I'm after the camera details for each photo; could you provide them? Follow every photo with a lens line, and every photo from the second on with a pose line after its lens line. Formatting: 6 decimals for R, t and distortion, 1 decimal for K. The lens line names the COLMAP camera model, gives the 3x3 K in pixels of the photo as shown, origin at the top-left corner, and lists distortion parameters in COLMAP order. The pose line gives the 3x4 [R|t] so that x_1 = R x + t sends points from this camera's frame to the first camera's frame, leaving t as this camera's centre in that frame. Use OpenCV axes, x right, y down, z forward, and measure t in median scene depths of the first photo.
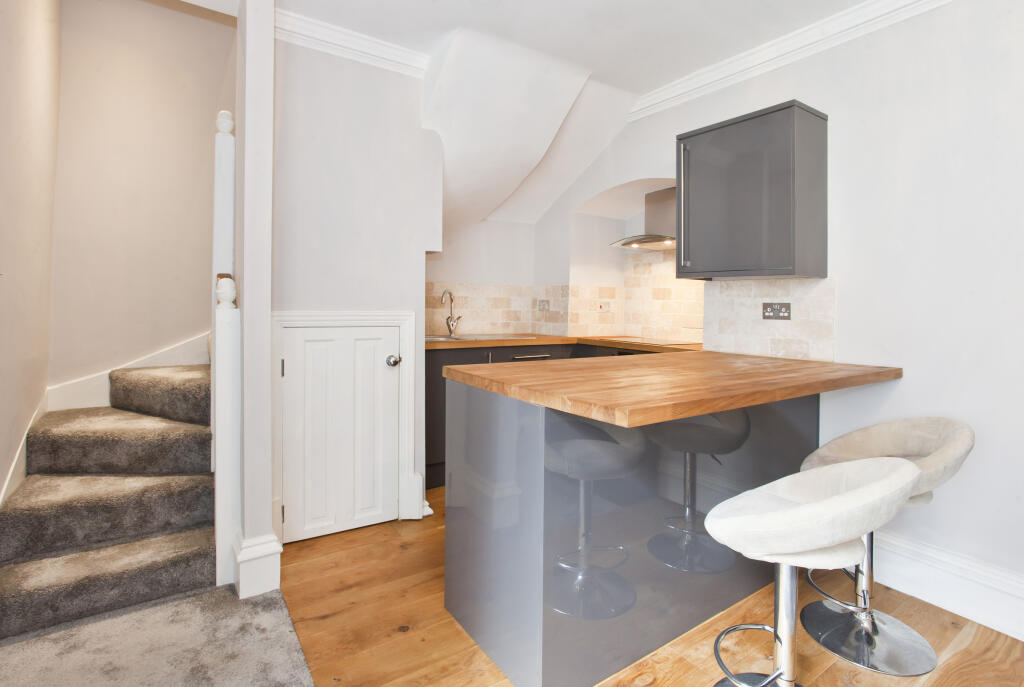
lens RADIAL K [[503.4, 0, 509.3], [0, 503.4, 303.0], [0, 0, 1]] dist [-0.031968, -0.000013]
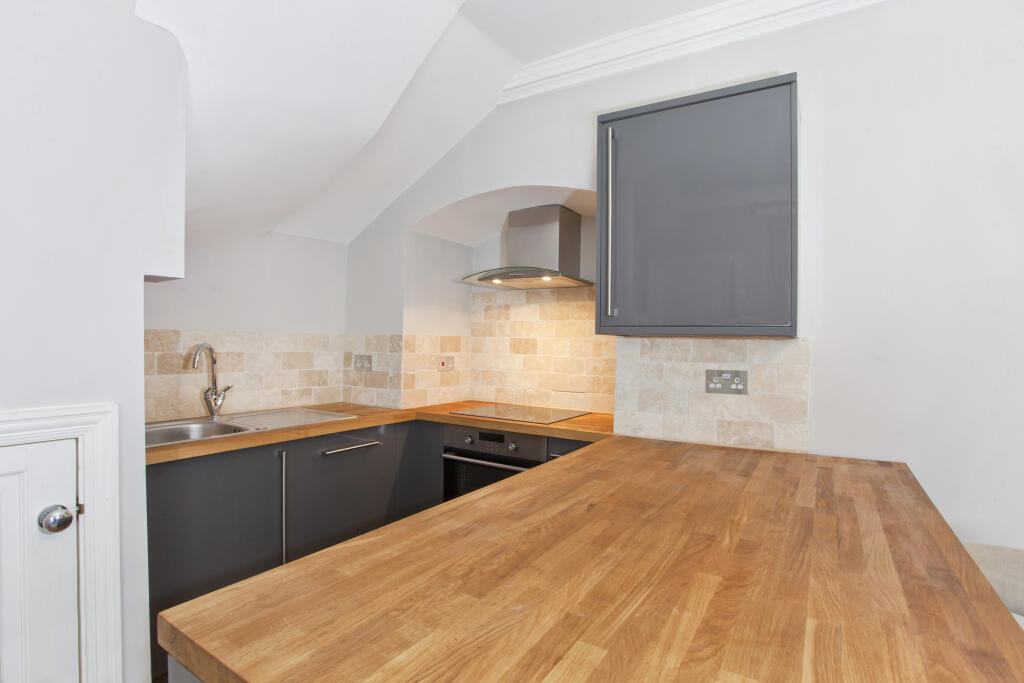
lens RADIAL K [[506.0, 0, 512.0], [0, 506.0, 341.5], [0, 0, 1]] dist [-0.089825, 0.031263]
pose [[0.918095, -0.004126, 0.396339, -0.018614], [0.002064, 0.999982, 0.005627, -0.030995], [-0.396356, -0.004348, 0.918087, 0.315130]]
